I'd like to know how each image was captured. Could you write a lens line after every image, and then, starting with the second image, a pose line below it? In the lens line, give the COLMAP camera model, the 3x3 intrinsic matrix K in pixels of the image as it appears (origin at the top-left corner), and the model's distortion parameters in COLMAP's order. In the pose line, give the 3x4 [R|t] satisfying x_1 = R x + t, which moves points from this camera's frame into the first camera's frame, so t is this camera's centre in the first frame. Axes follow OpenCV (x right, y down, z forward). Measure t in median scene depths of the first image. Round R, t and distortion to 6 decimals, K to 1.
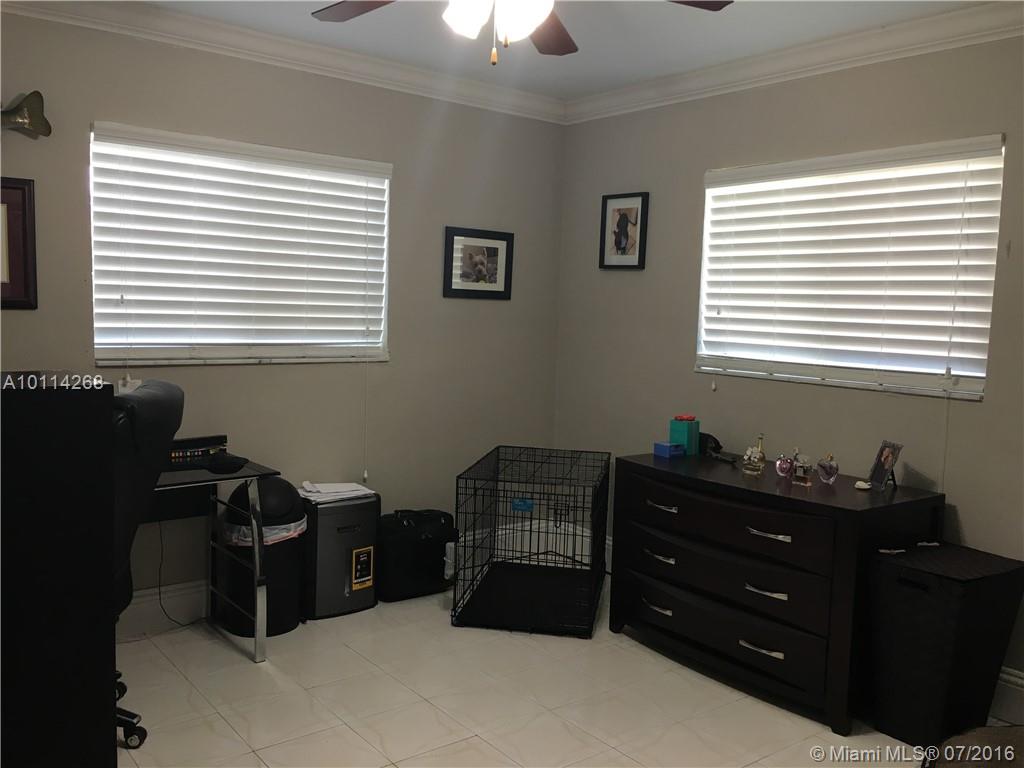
lens RADIAL K [[880.0, 0, 510.1], [0, 880.0, 387.3], [0, 0, 1]] dist [0.071813, -0.105492]
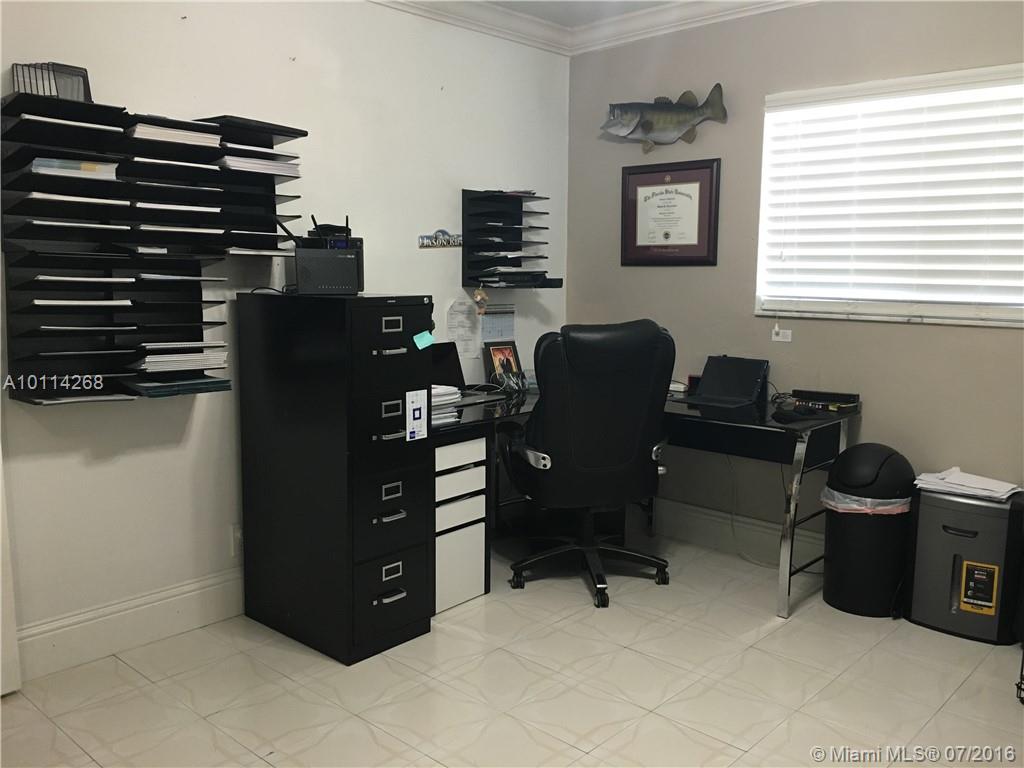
lens RADIAL K [[880.0, 0, 510.1], [0, 880.0, 387.3], [0, 0, 1]] dist [0.071813, -0.105492]
pose [[0.156210, 0.111880, -0.981367, 0.560256], [-0.092657, 0.990843, 0.098212, -0.013245], [0.983368, 0.075589, 0.165146, 0.470525]]
